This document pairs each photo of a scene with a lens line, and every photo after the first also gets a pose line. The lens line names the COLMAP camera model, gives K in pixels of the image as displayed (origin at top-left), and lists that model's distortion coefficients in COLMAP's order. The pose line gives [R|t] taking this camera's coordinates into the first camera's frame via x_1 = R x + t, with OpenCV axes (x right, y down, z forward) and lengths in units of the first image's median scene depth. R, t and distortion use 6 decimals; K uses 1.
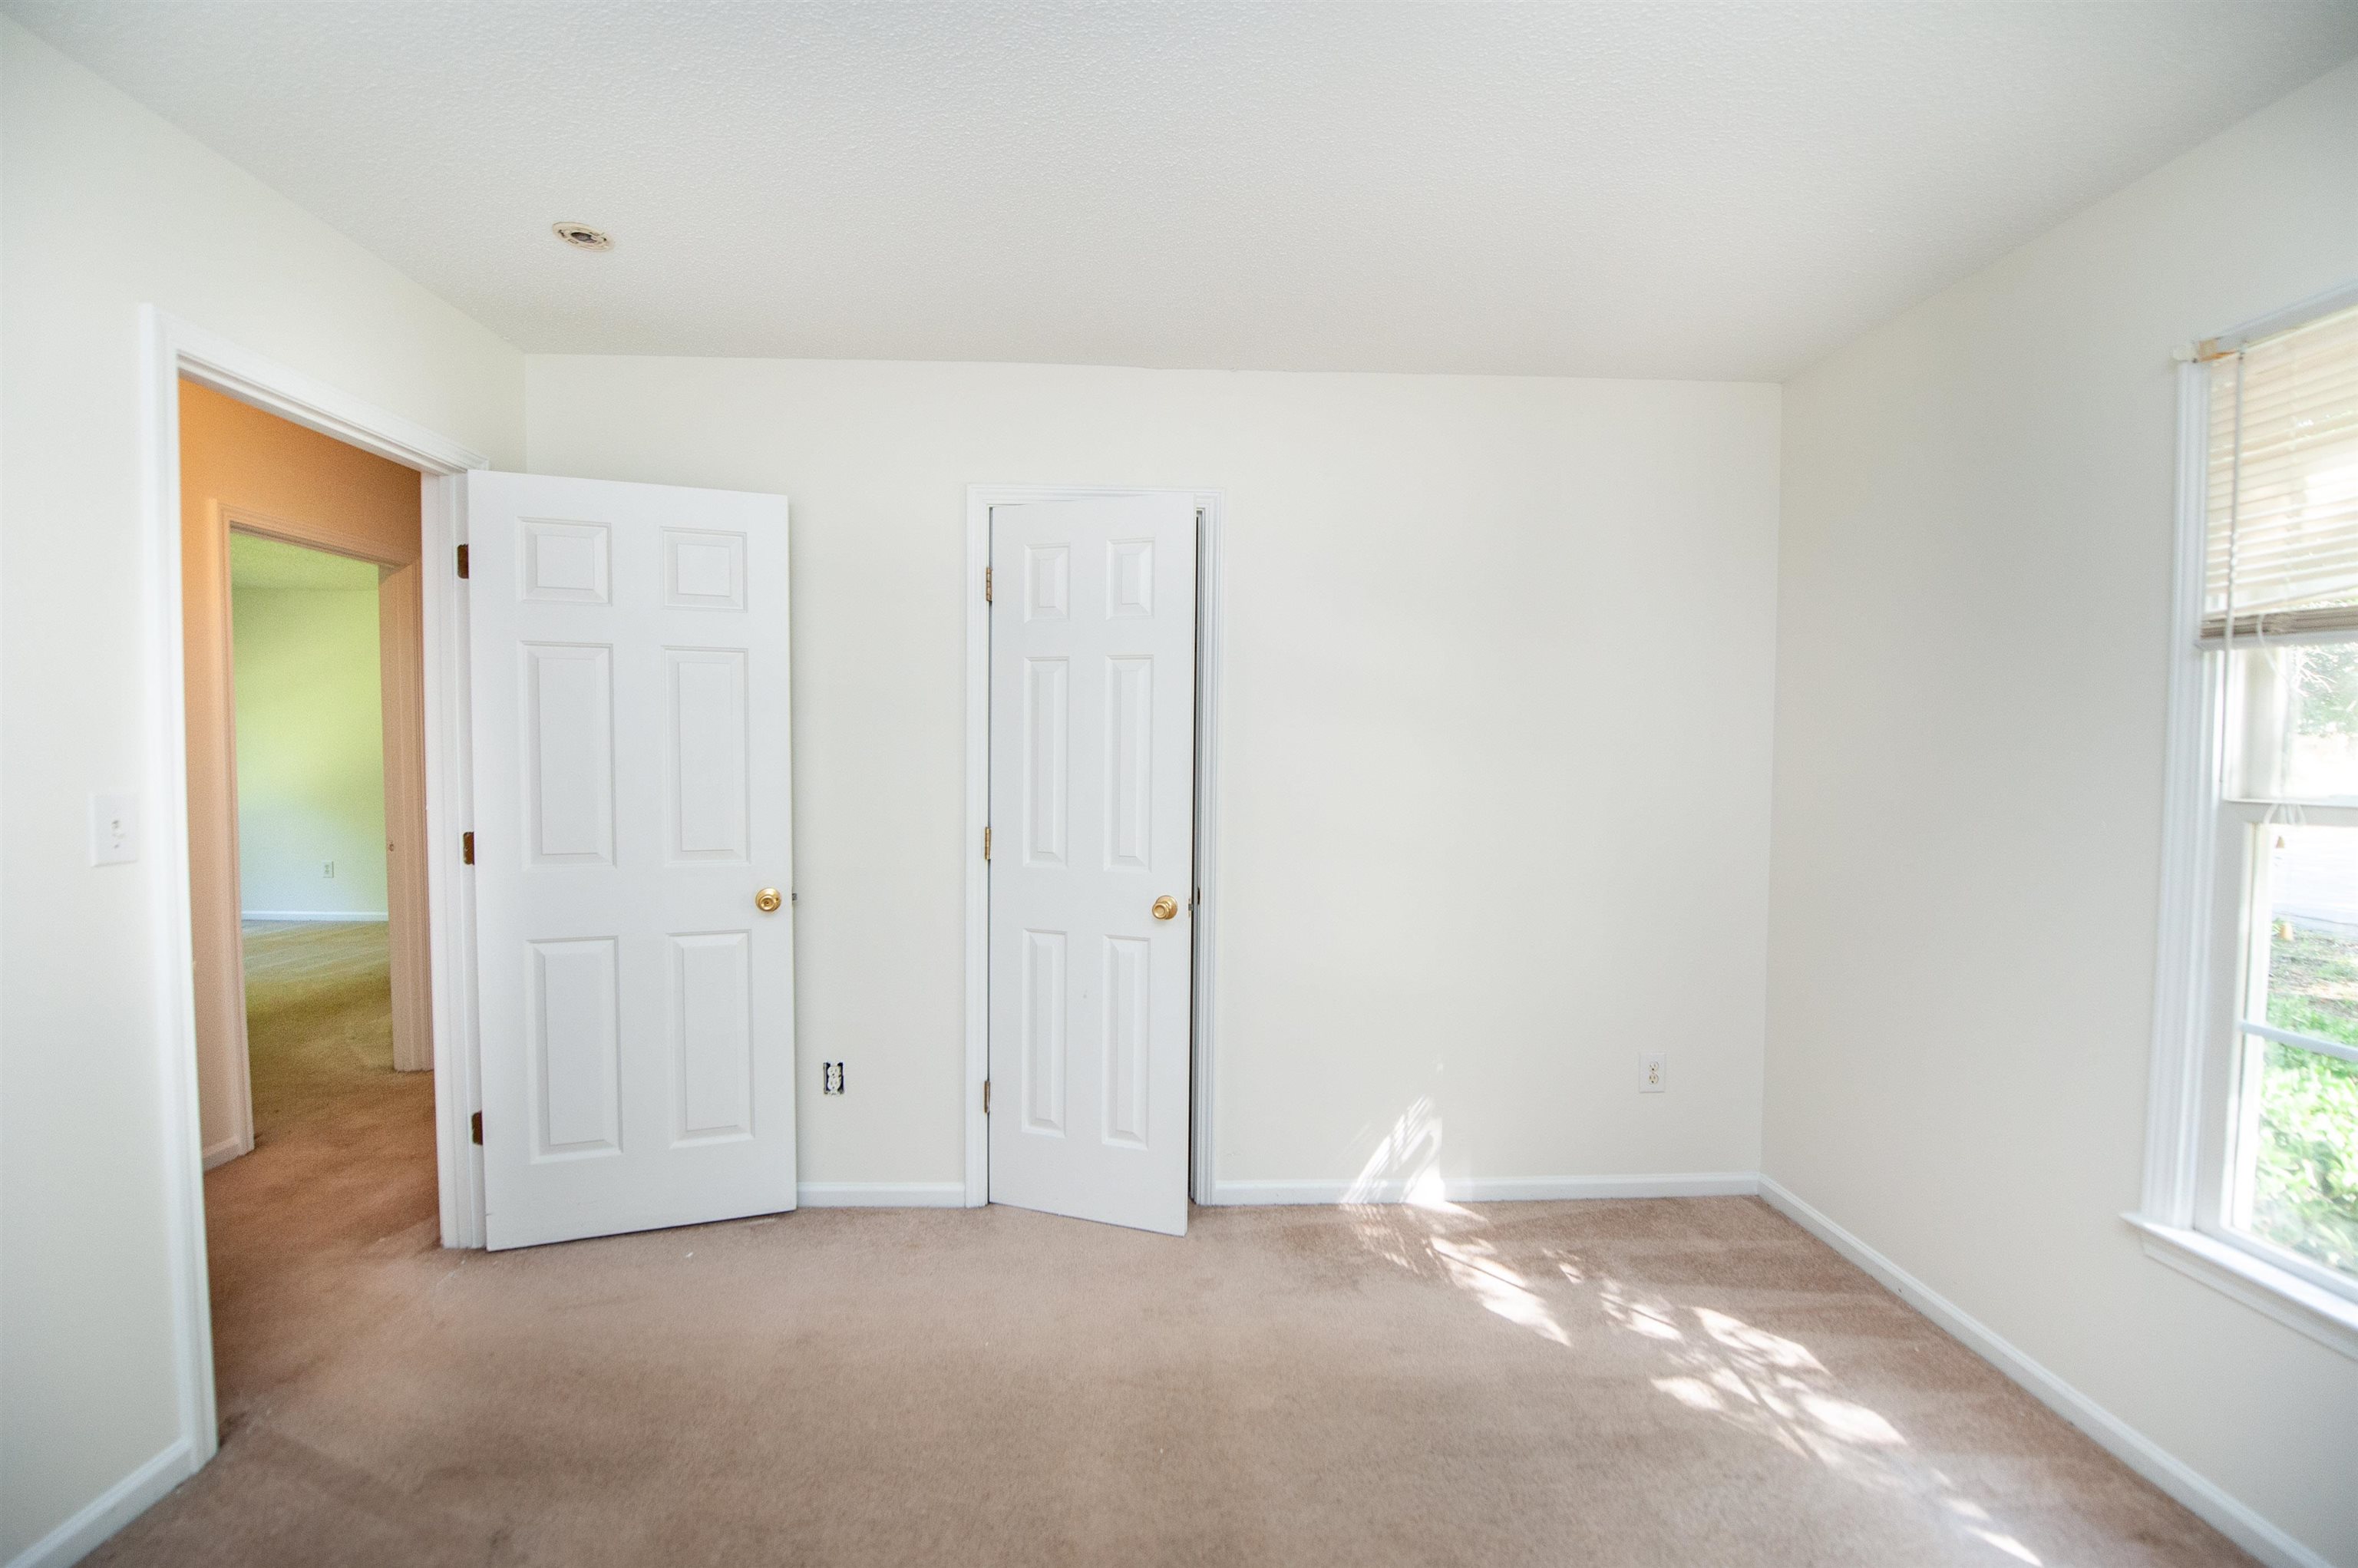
lens RADIAL K [[949.6, 0, 1194.6], [0, 949.6, 787.6], [0, 0, 1]] dist [-0.023994, -0.000473]
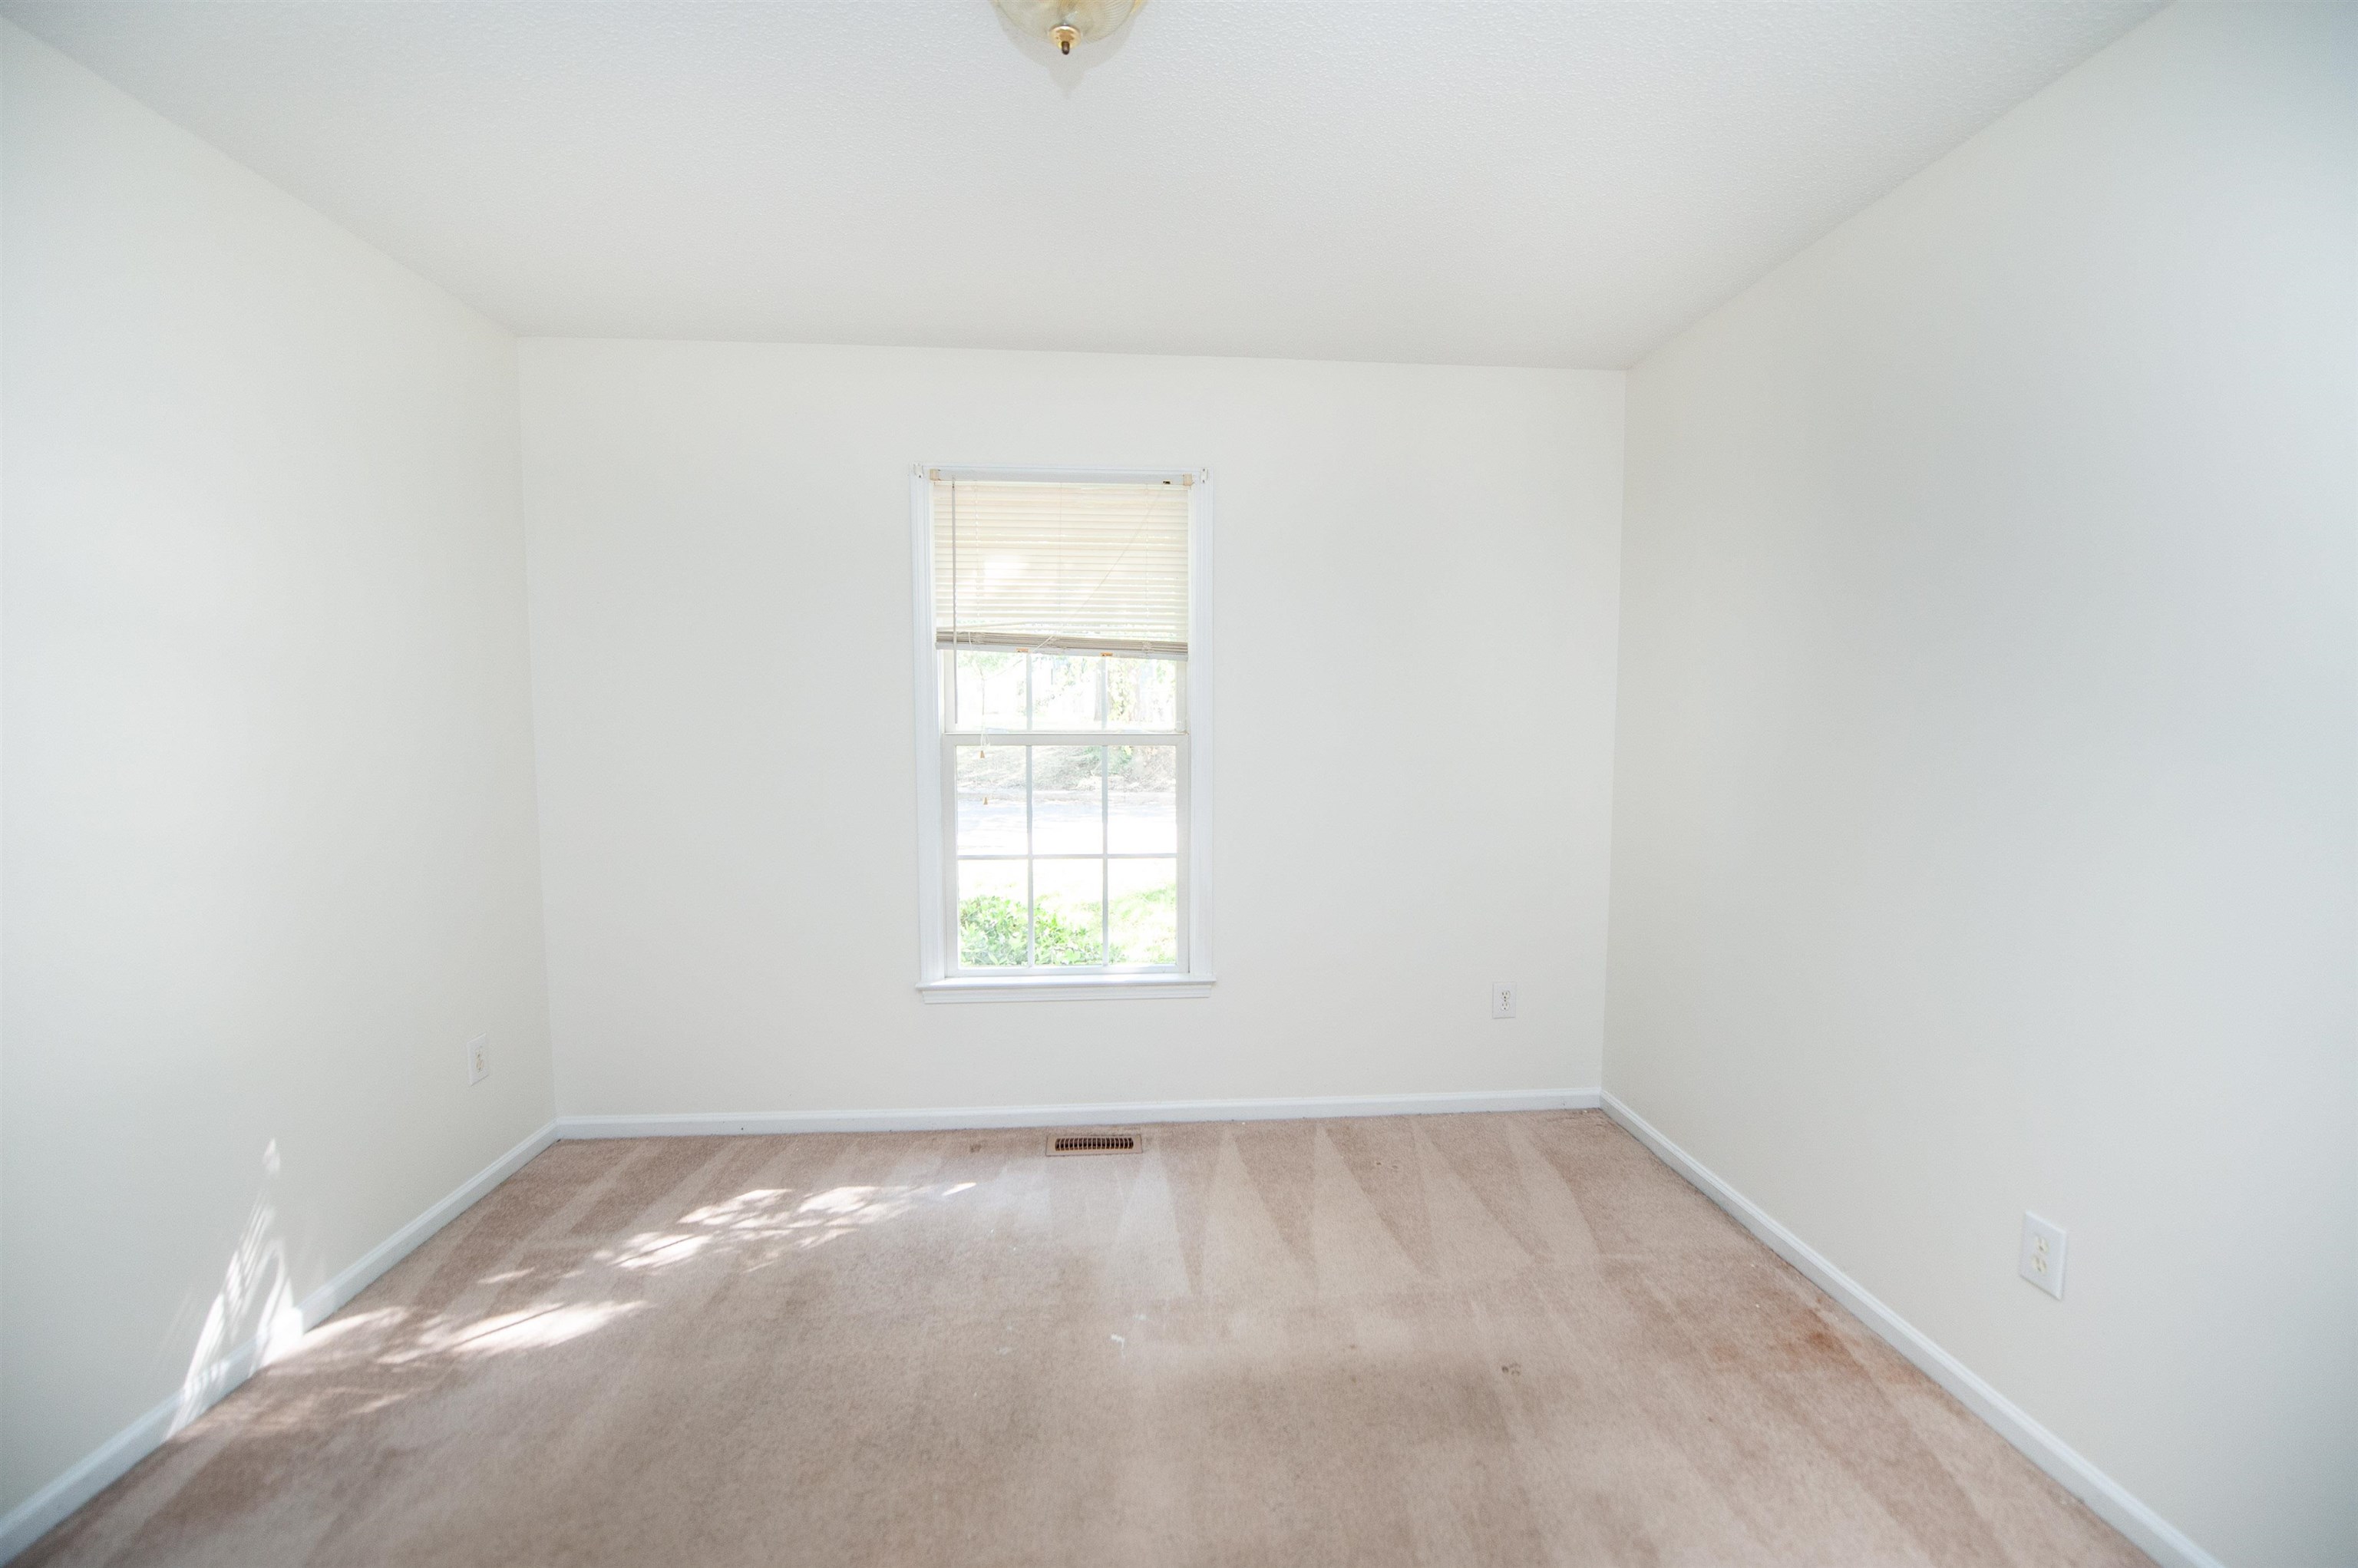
lens RADIAL K [[949.6, 0, 1194.6], [0, 949.6, 787.6], [0, 0, 1]] dist [-0.023994, -0.000473]
pose [[-0.033158, -0.081187, 0.996147, -0.511208], [0.032294, 0.996088, 0.082257, -0.012398], [-0.998928, 0.034897, -0.030406, 0.403770]]
